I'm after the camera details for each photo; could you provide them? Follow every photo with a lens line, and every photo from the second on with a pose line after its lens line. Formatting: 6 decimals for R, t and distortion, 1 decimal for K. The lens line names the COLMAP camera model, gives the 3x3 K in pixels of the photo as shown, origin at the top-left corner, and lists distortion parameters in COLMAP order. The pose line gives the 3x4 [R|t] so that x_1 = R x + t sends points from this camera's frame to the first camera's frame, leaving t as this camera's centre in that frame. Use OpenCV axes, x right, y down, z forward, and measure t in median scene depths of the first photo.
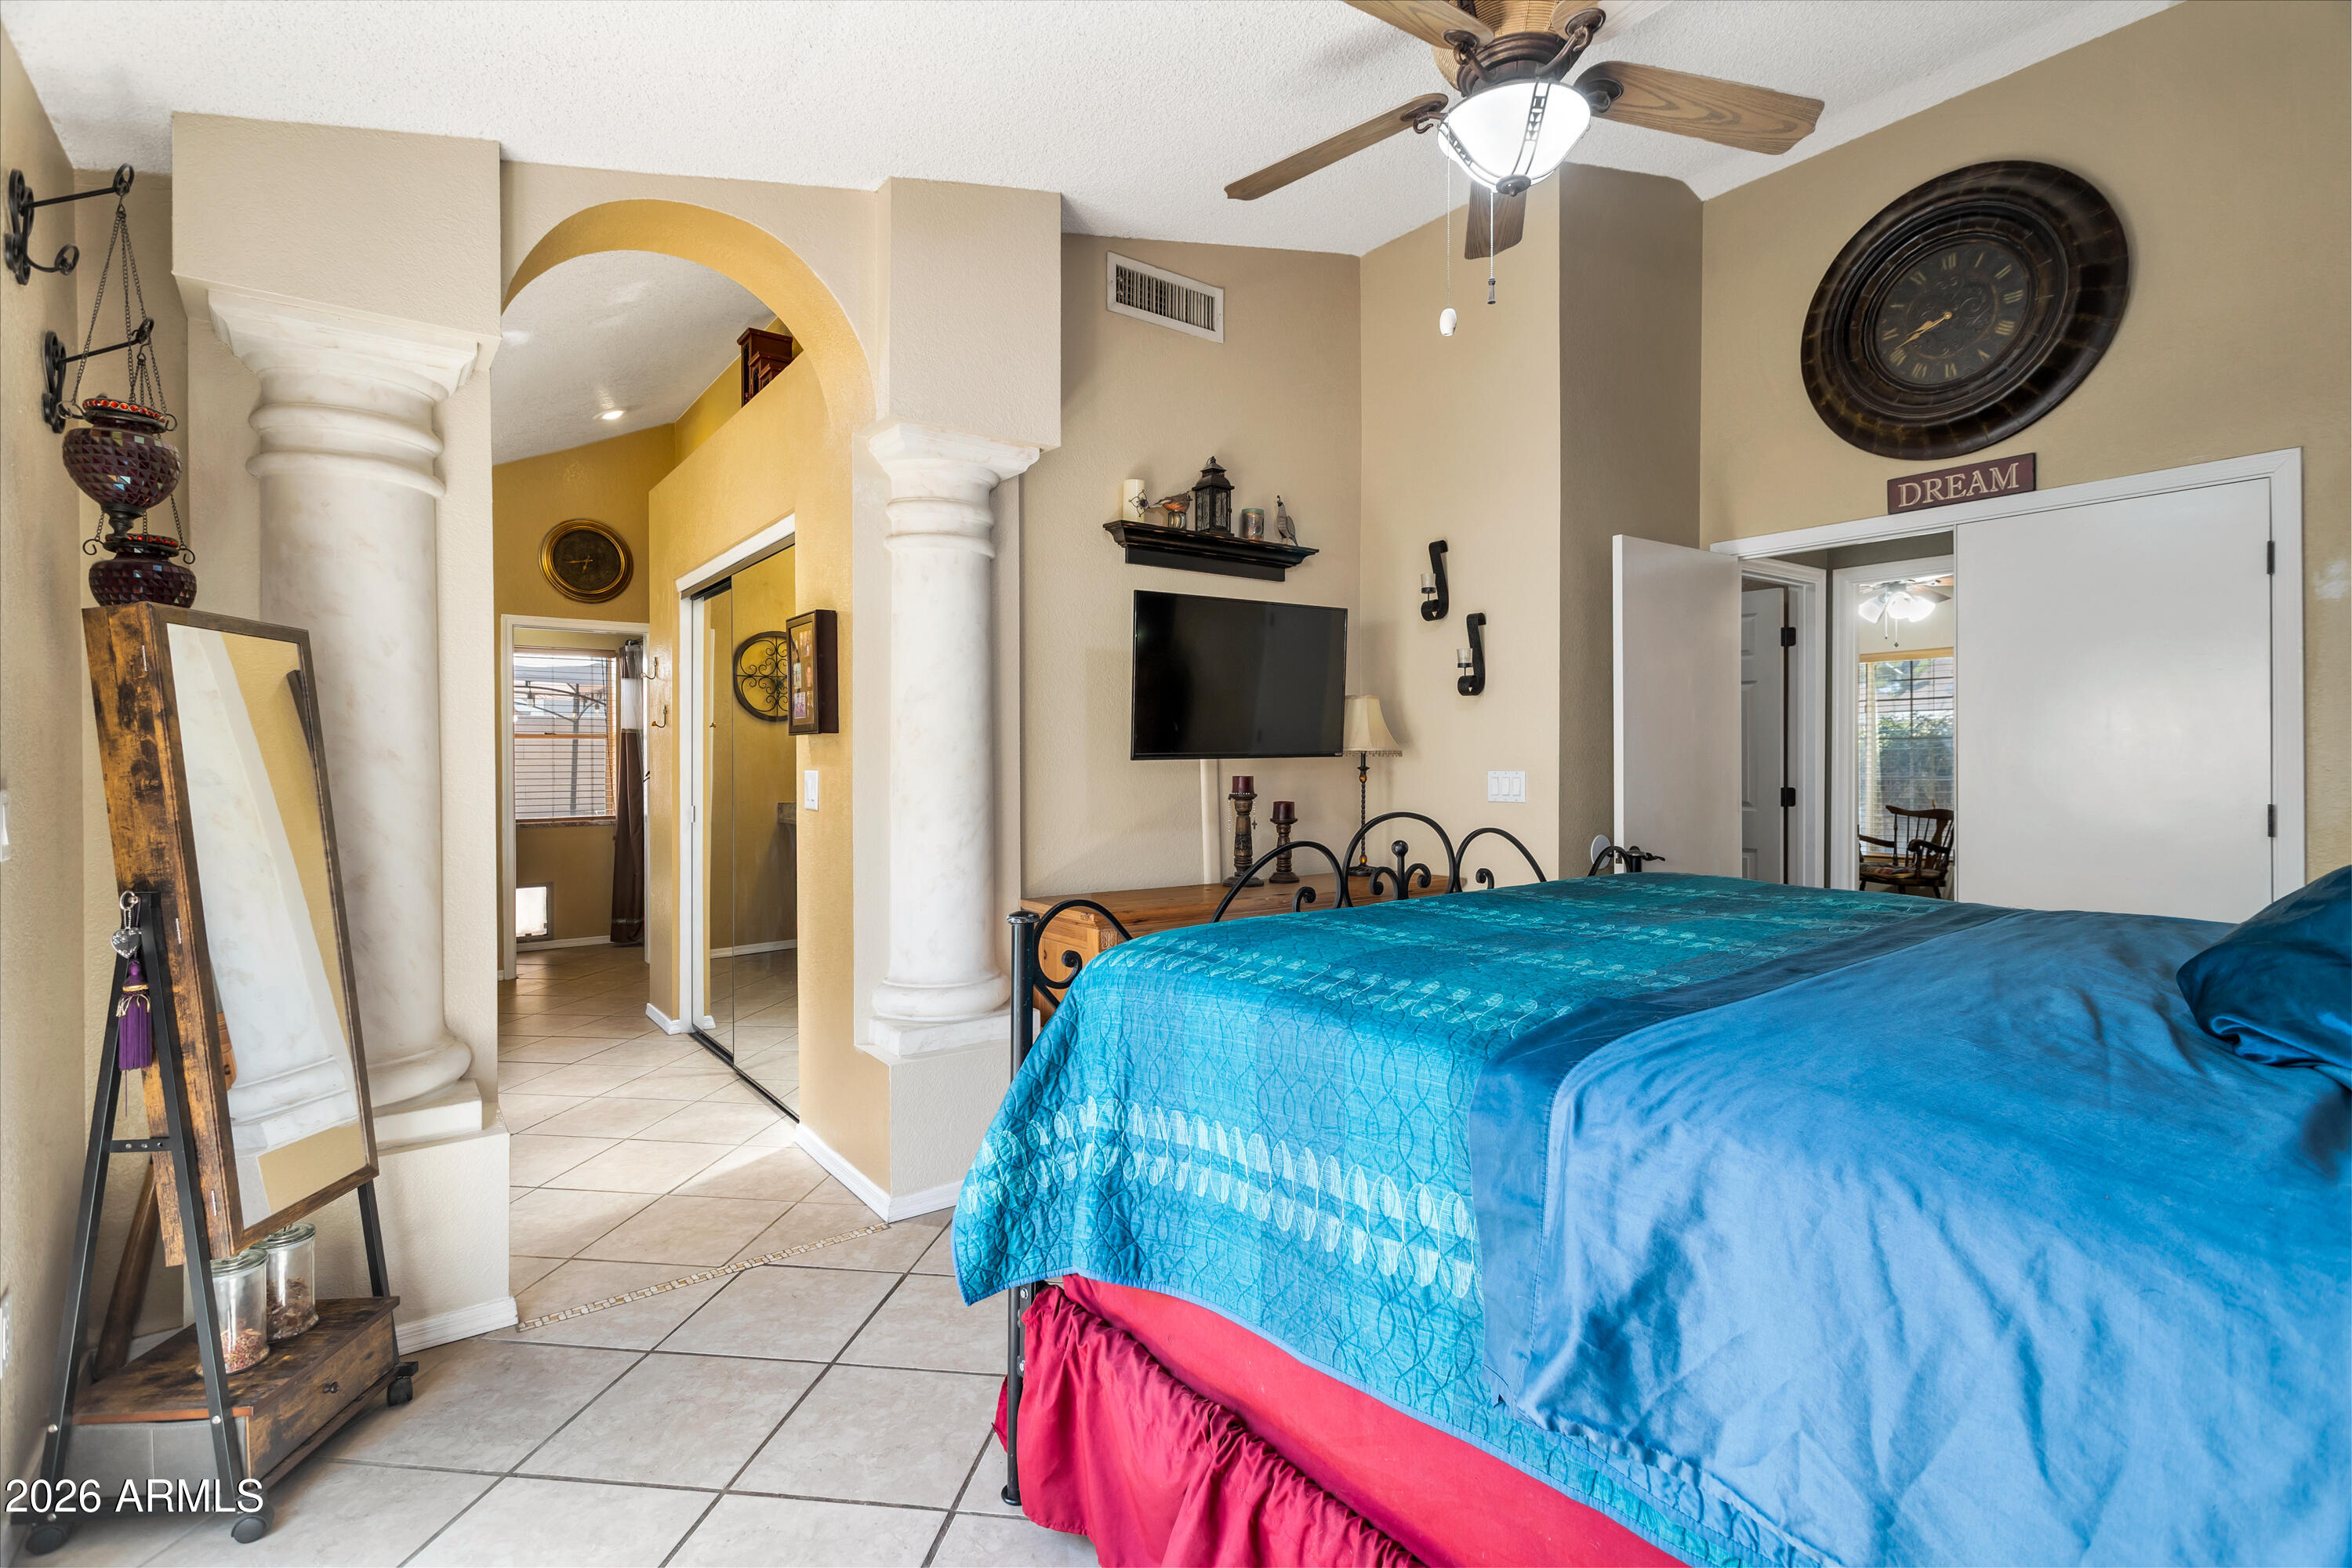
lens RADIAL K [[1115.9, 0, 1177.7], [0, 1115.9, 764.6], [0, 0, 1]] dist [0.002611, 0.001045]
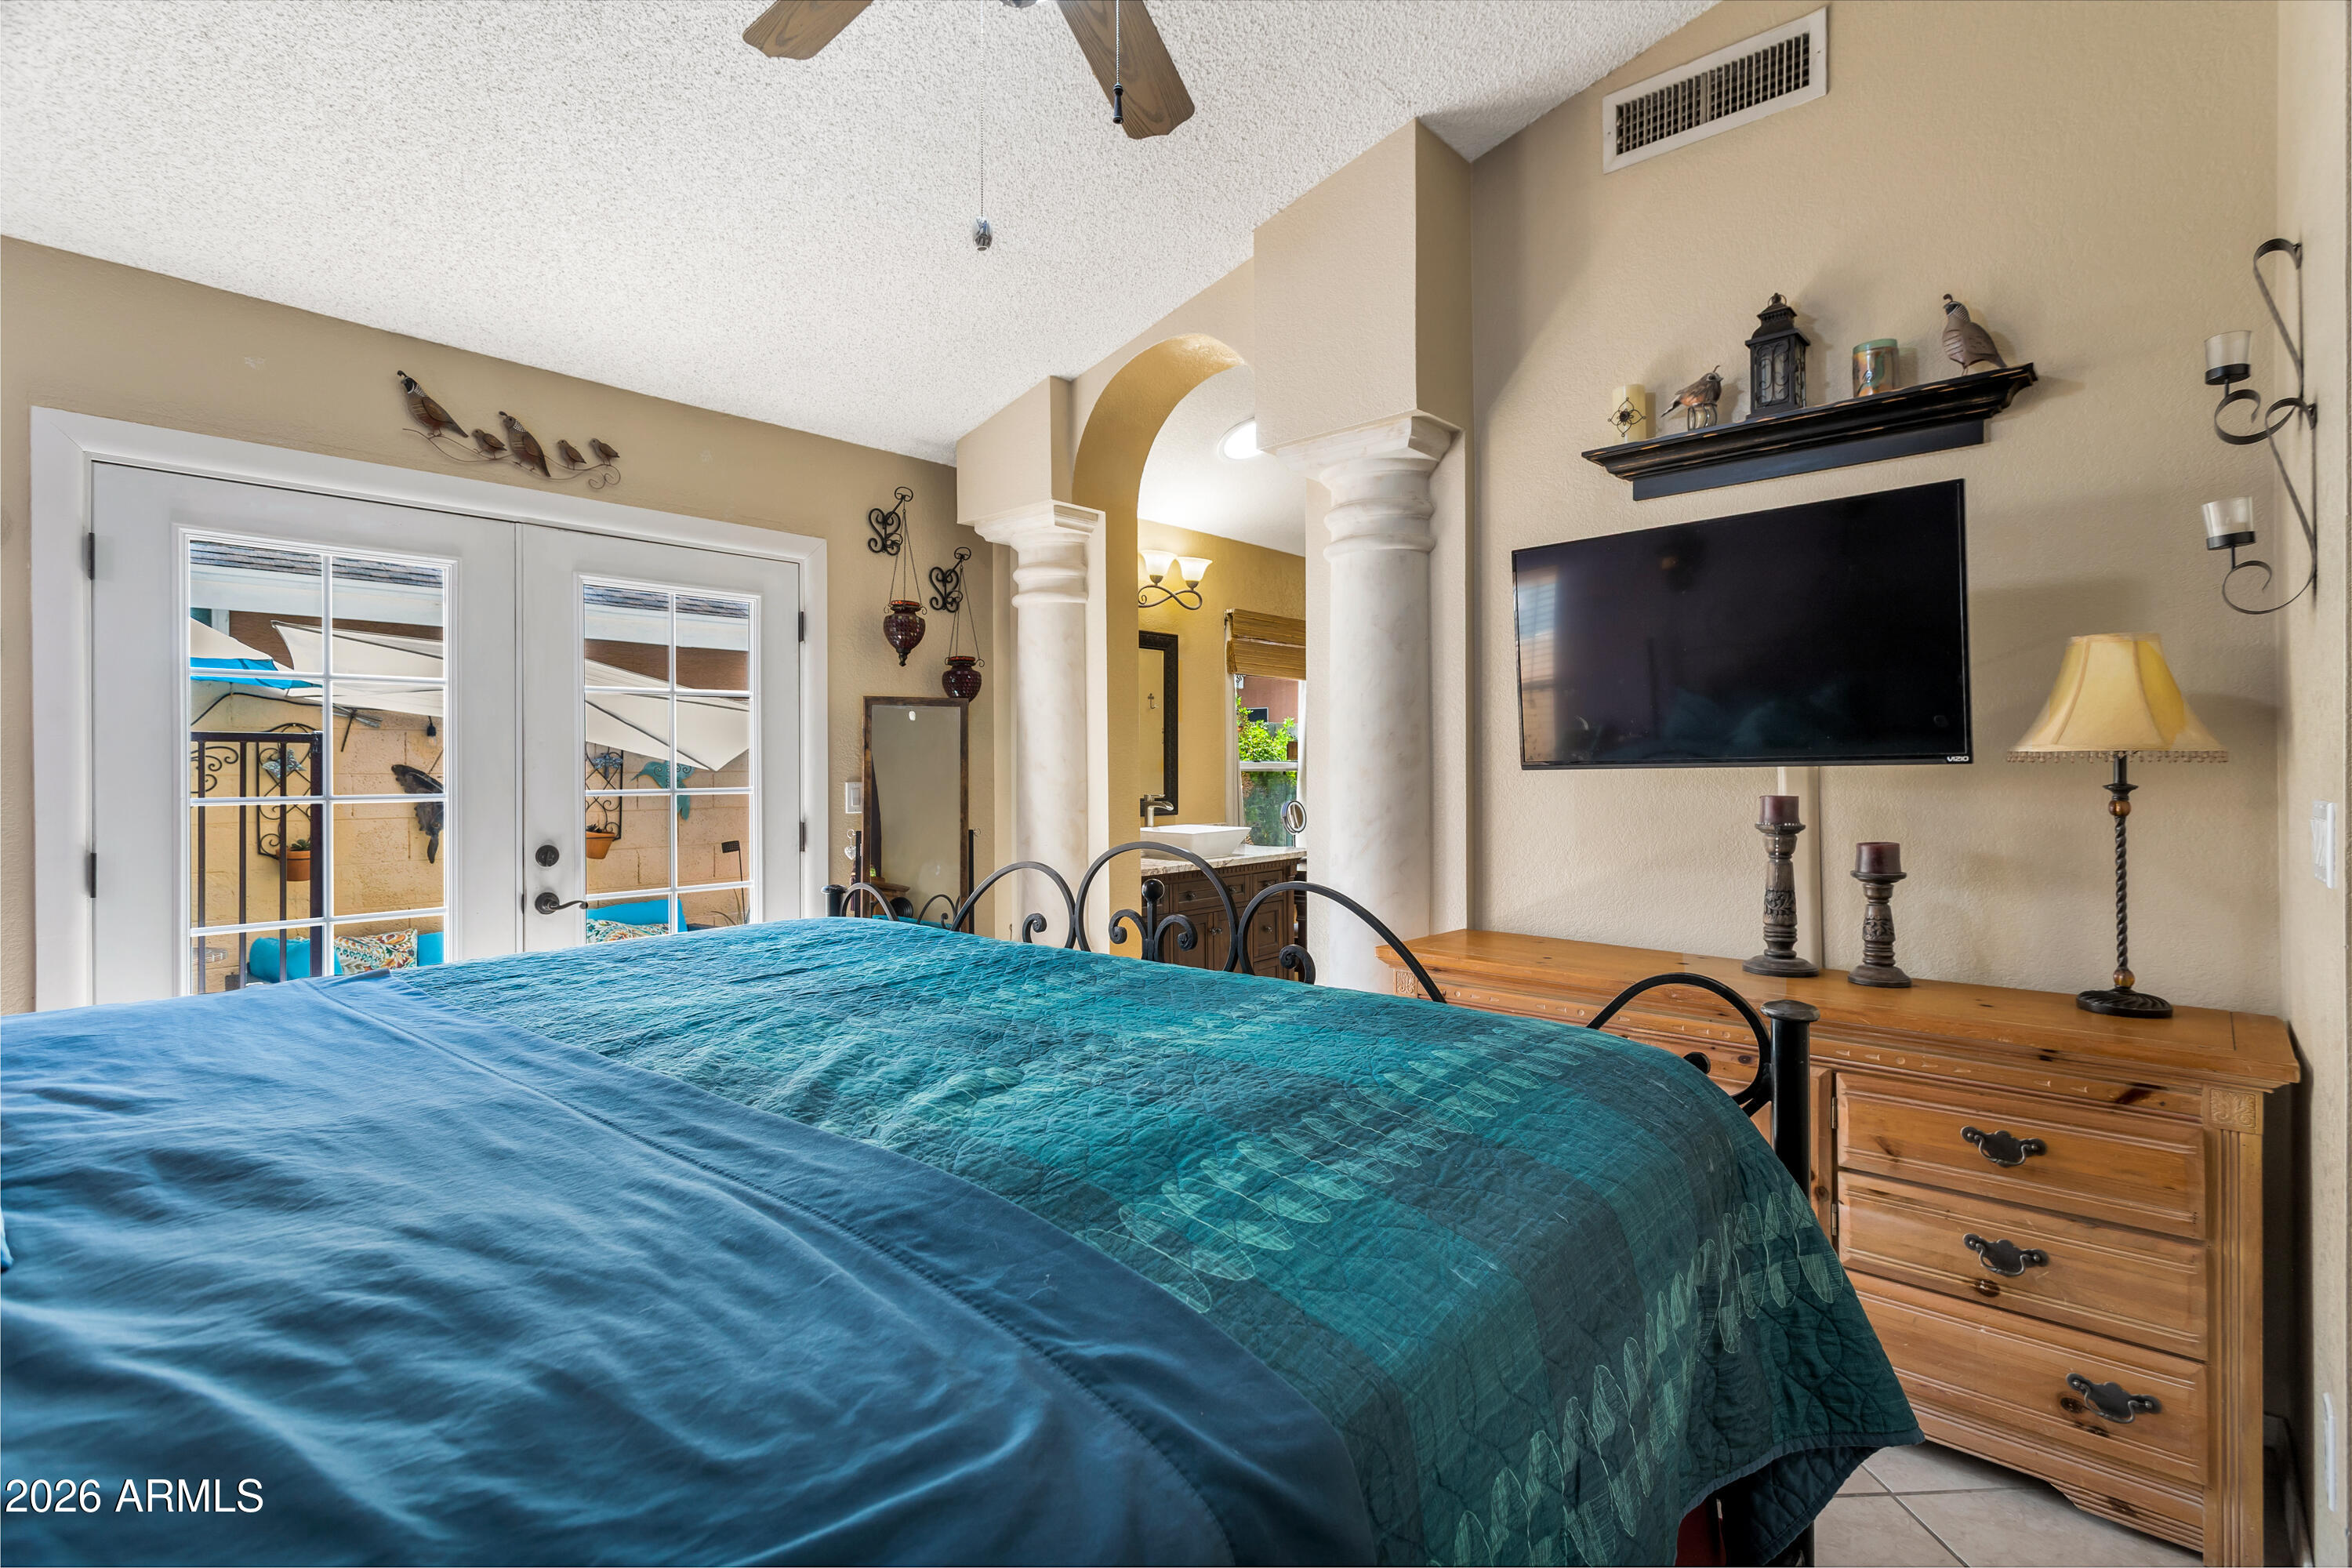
lens RADIAL K [[1115.9, 0, 1174.5], [0, 1115.9, 778.6], [0, 0, 1]] dist [0.002611, 0.001045]
pose [[0.195963, 0.007594, -0.980582, 0.582629], [-0.001836, 0.999971, 0.007377, -0.003260], [0.980610, 0.000355, 0.195971, 0.531162]]
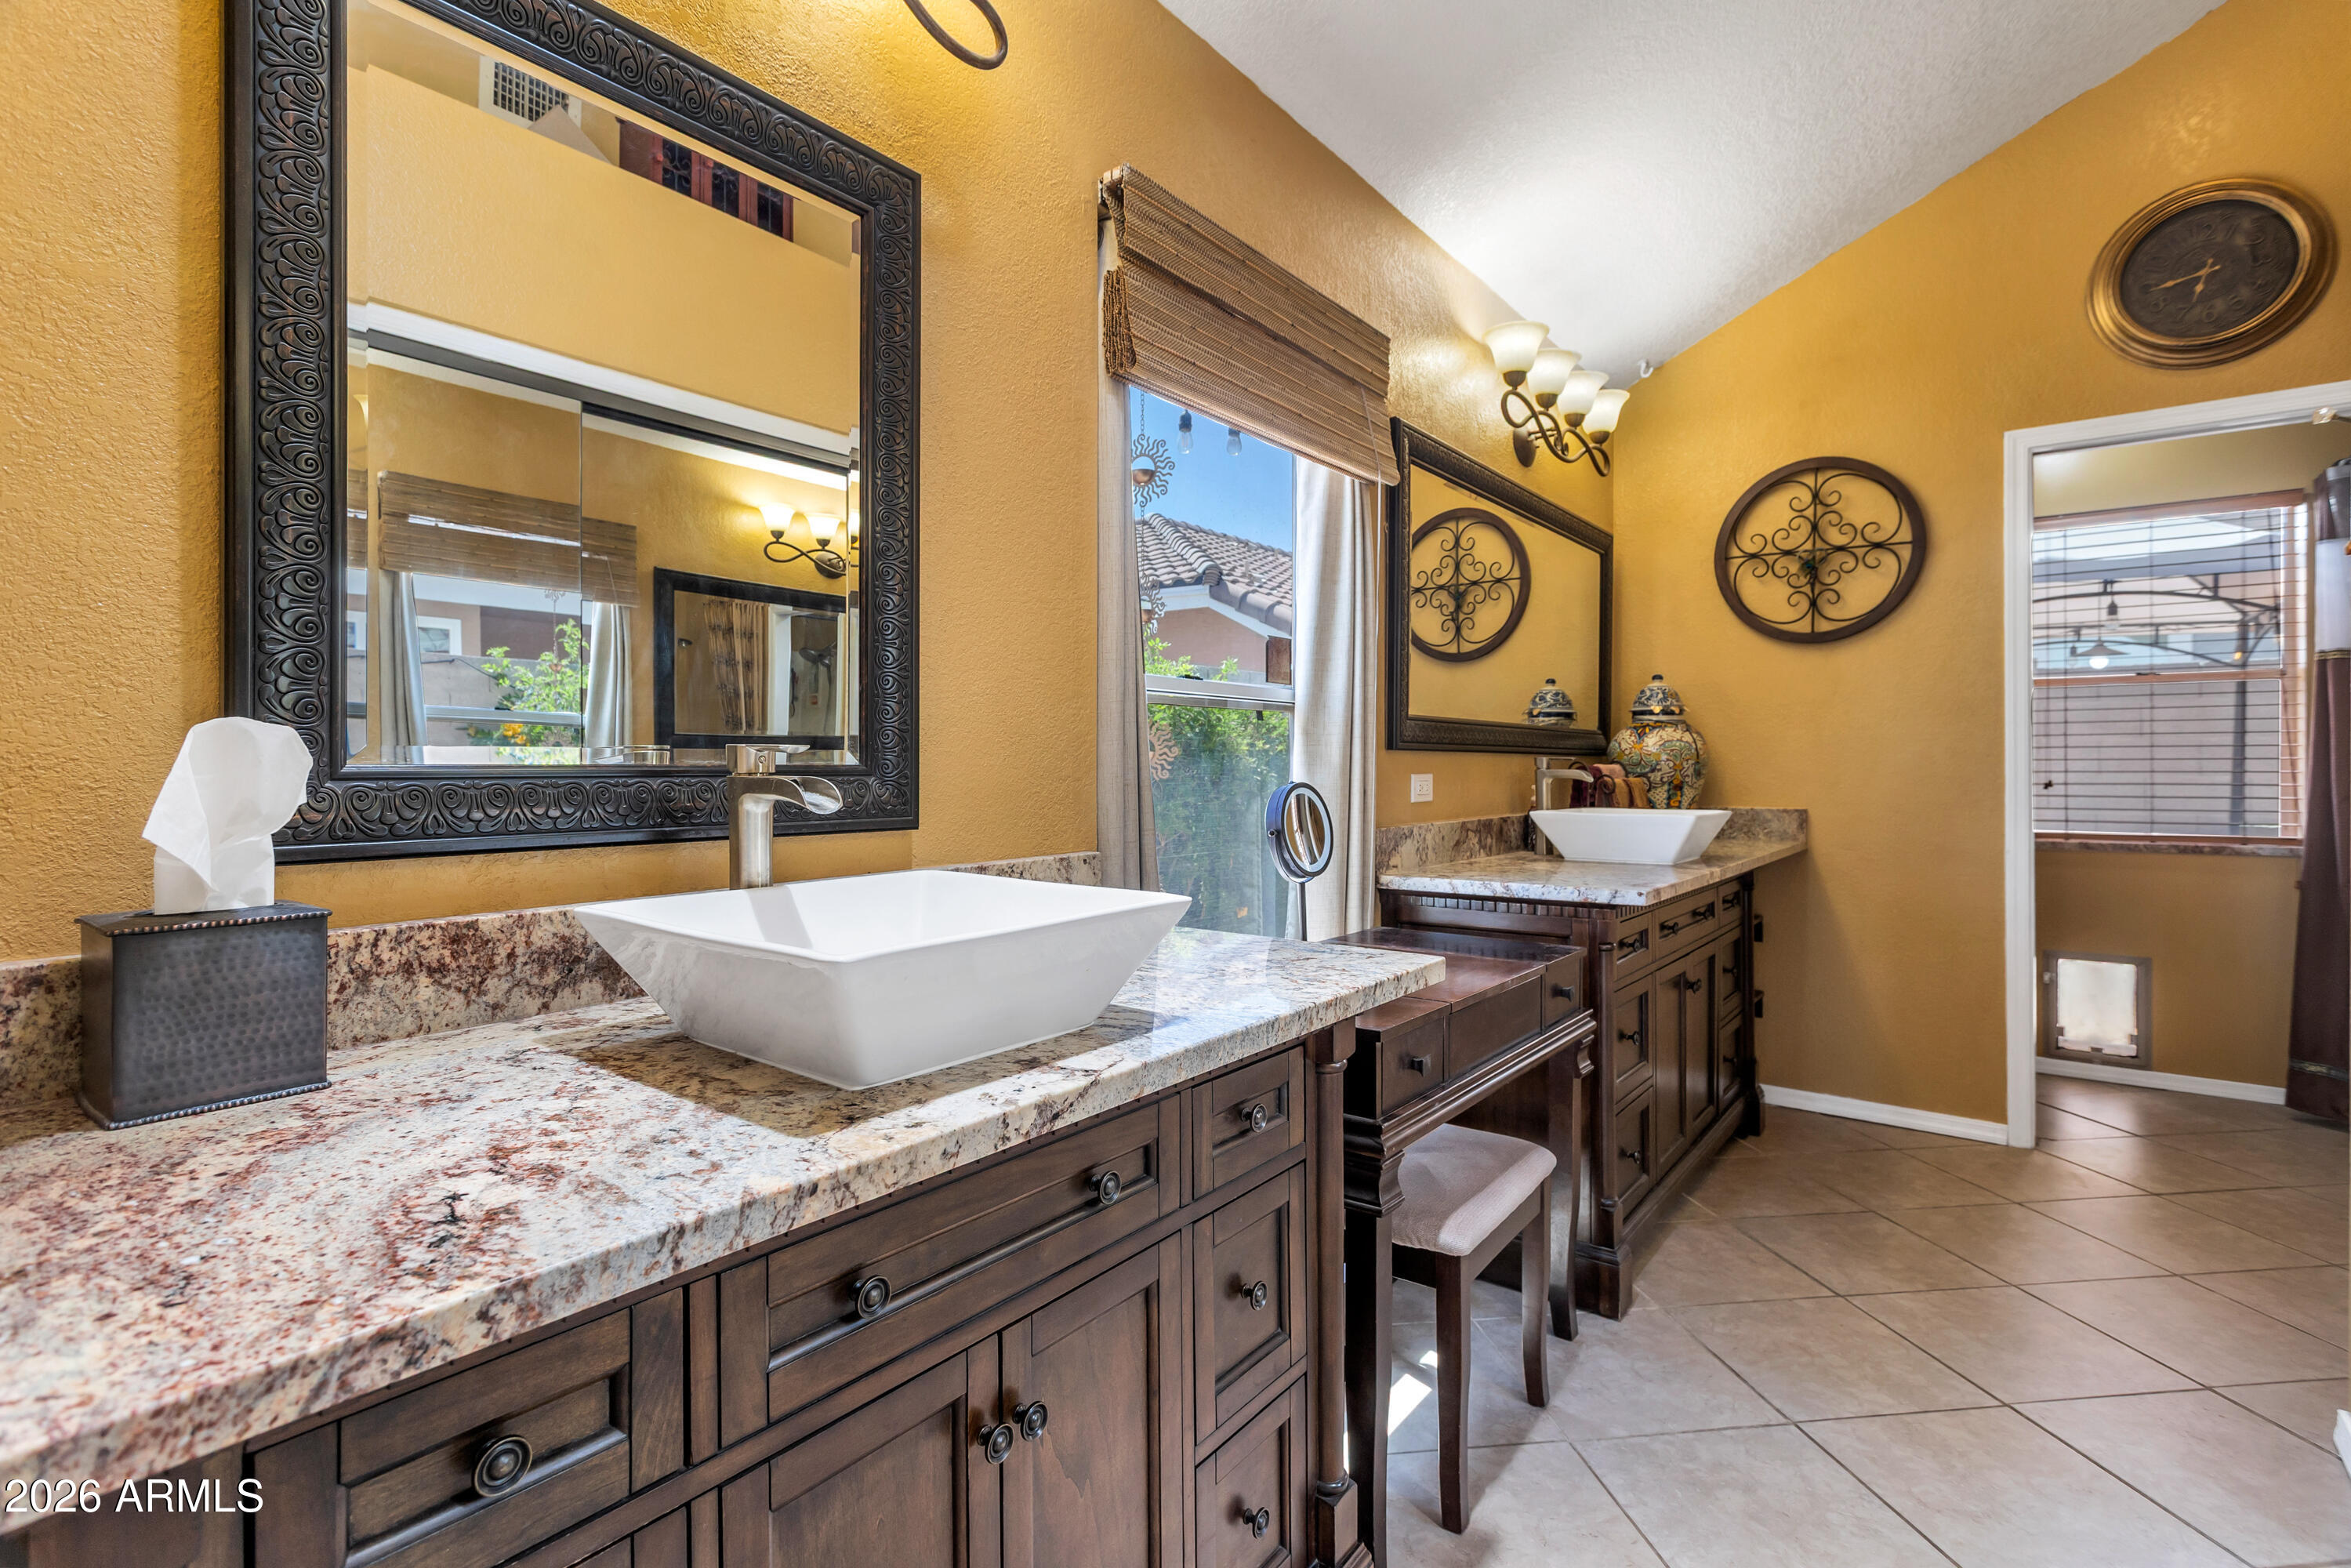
lens RADIAL K [[1115.4, 0, 1172.9], [0, 1115.4, 768.8], [0, 0, 1]] dist [0.002611, 0.001045]
pose [[0.271674, 0.003280, -0.962384, -0.333758], [-0.000408, 0.999994, 0.003292, 0.028597], [0.962389, -0.000502, 0.271674, 0.772602]]
